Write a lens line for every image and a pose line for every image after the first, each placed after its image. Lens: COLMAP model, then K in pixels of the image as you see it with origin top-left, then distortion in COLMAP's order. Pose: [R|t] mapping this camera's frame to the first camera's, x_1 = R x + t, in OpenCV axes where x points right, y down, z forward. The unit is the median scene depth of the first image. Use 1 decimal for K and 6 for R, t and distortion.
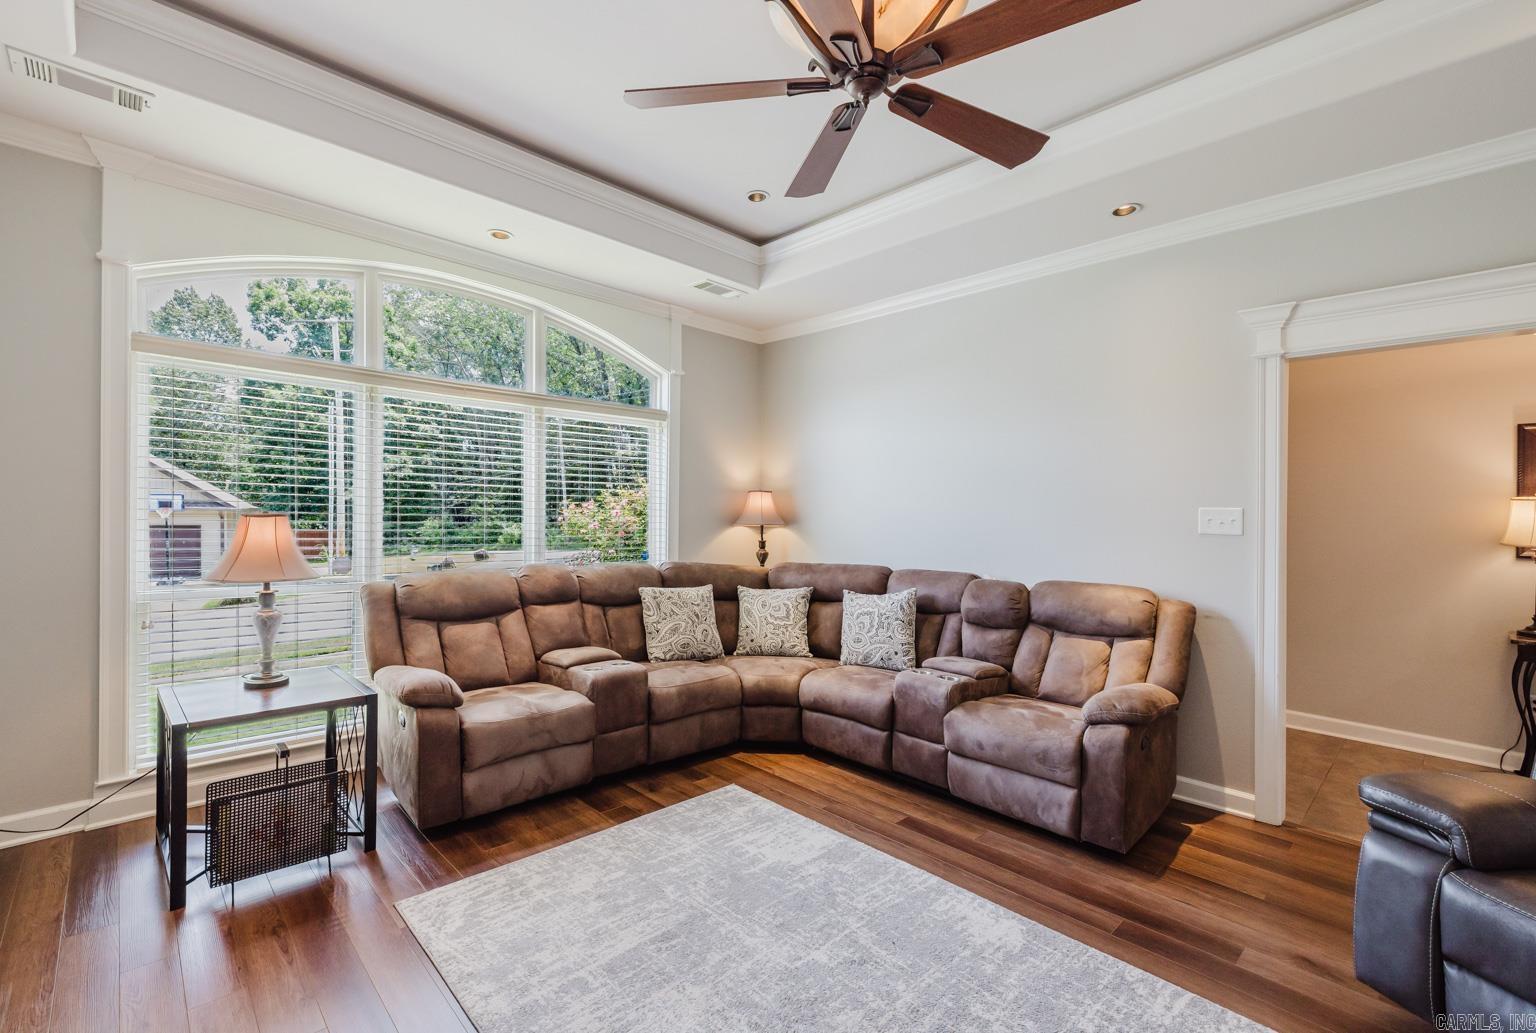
lens RADIAL K [[671.1, 0, 758.7], [0, 671.1, 516.0], [0, 0, 1]] dist [-0.002248, -0.000217]
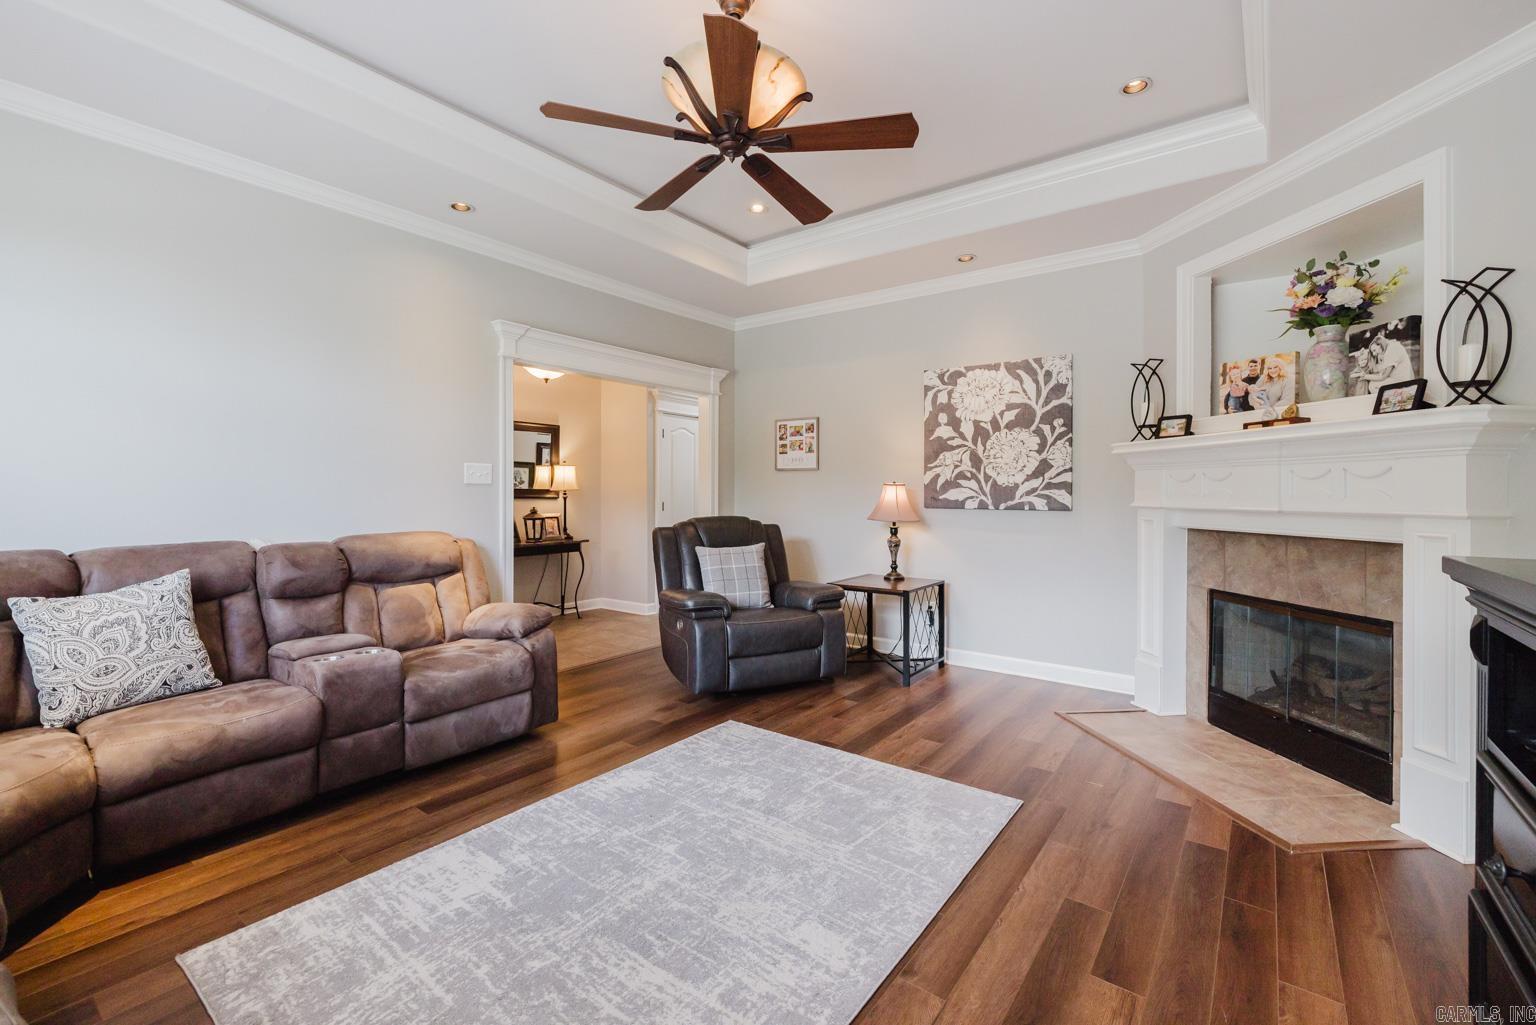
lens RADIAL K [[649.3, 0, 770.3], [0, 649.3, 487.7], [0, 0, 1]] dist [-0.000057, -0.000087]
pose [[-0.161252, -0.011481, 0.986847, -0.576508], [-0.002843, 0.999934, 0.011169, 0.015628], [-0.986909, -0.001004, -0.161273, 0.568909]]
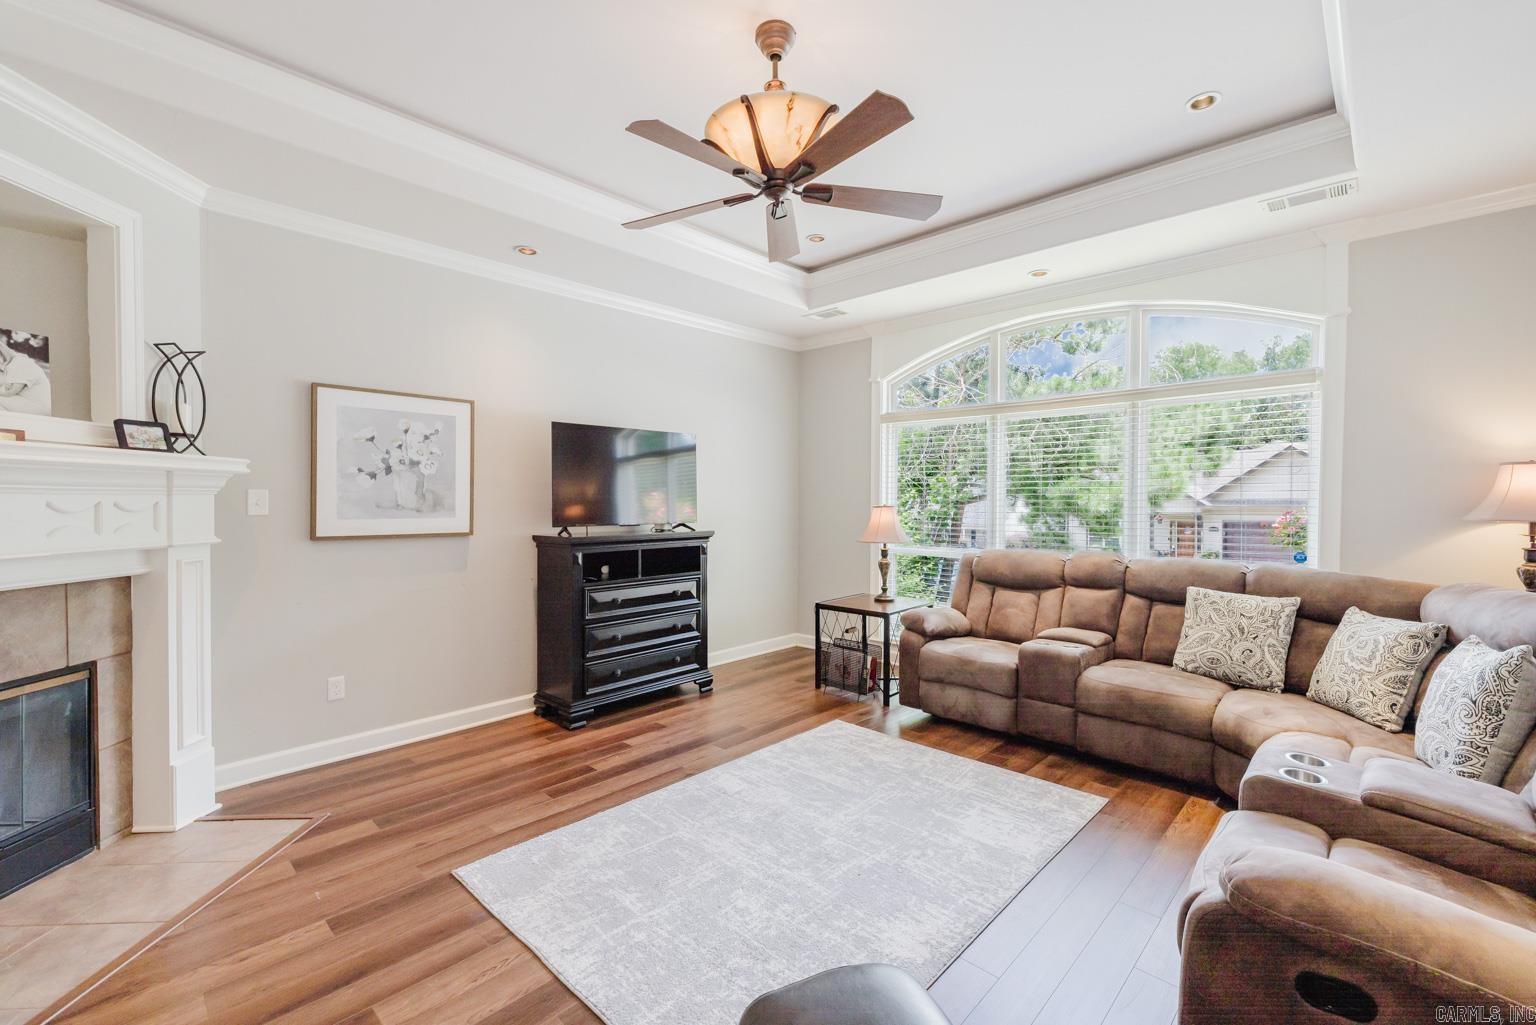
lens RADIAL K [[655.7, 0, 771.0], [0, 655.7, 504.5], [0, 0, 1]] dist [0.001615, 0.000008]
pose [[0.048574, -0.011287, -0.998756, 0.770172], [-0.001668, 0.999934, -0.011381, 0.009639], [0.998818, 0.002219, 0.048552, 0.461468]]
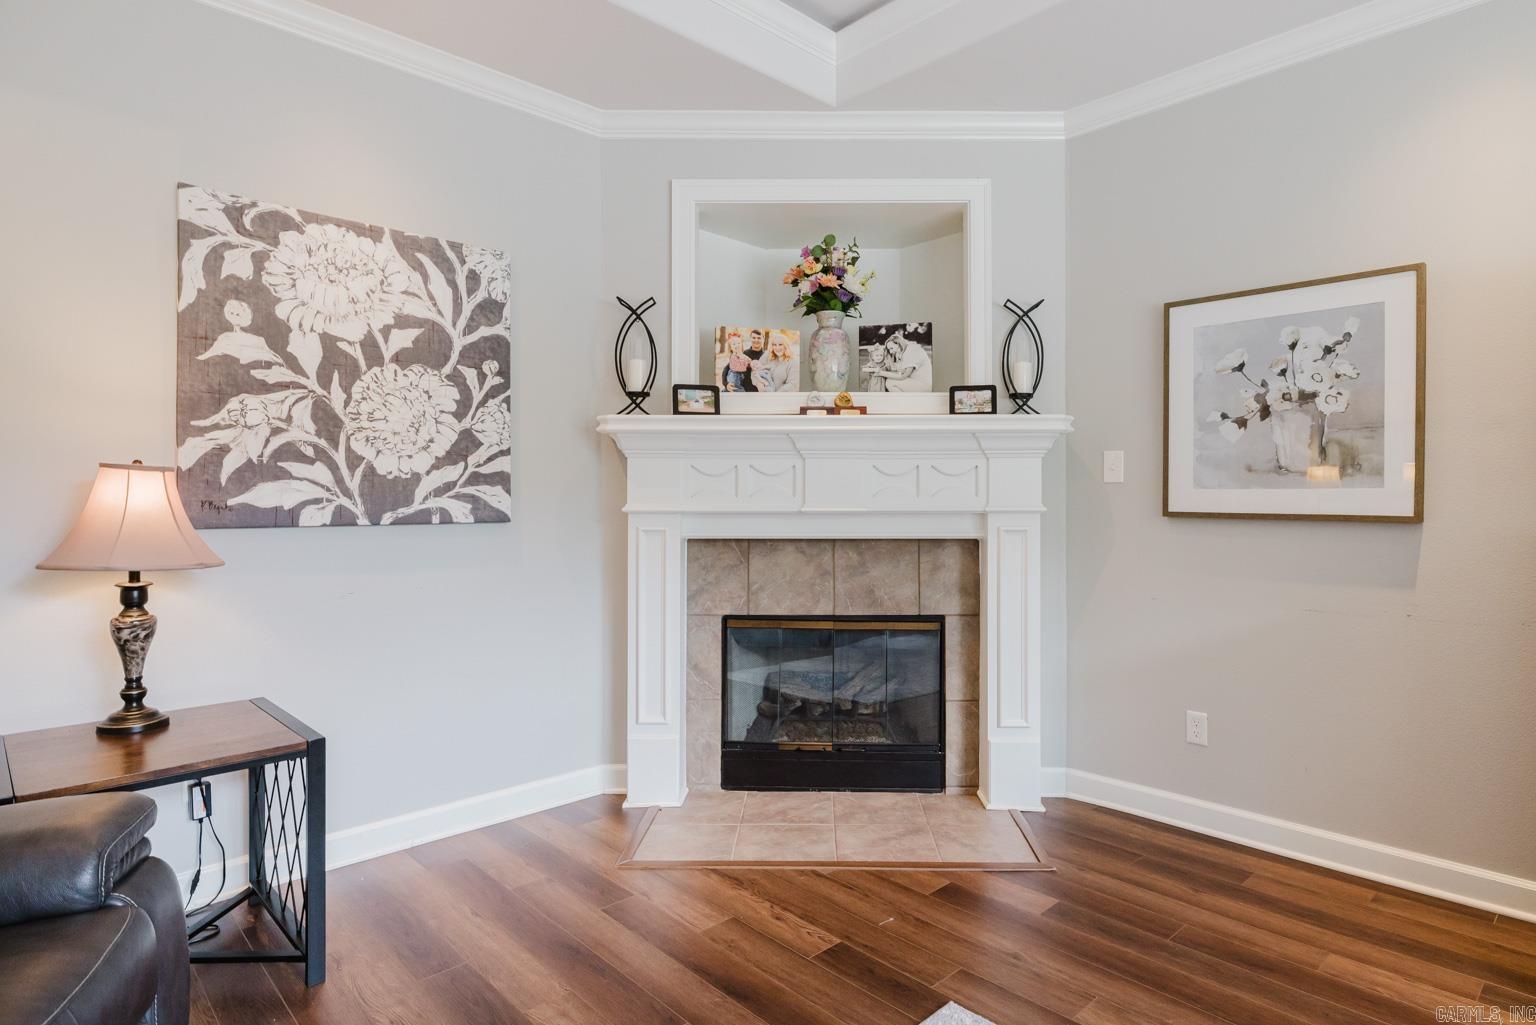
lens RADIAL K [[842.7, 0, 806.4], [0, 842.7, 491.9], [0, 0, 1]] dist [0.002405, 0.000678]
pose [[-0.999737, -0.017384, -0.014979, 0.199833], [-0.017363, 0.999848, -0.001551, 0.033185], [0.015003, -0.001290, -0.999887, 0.738402]]
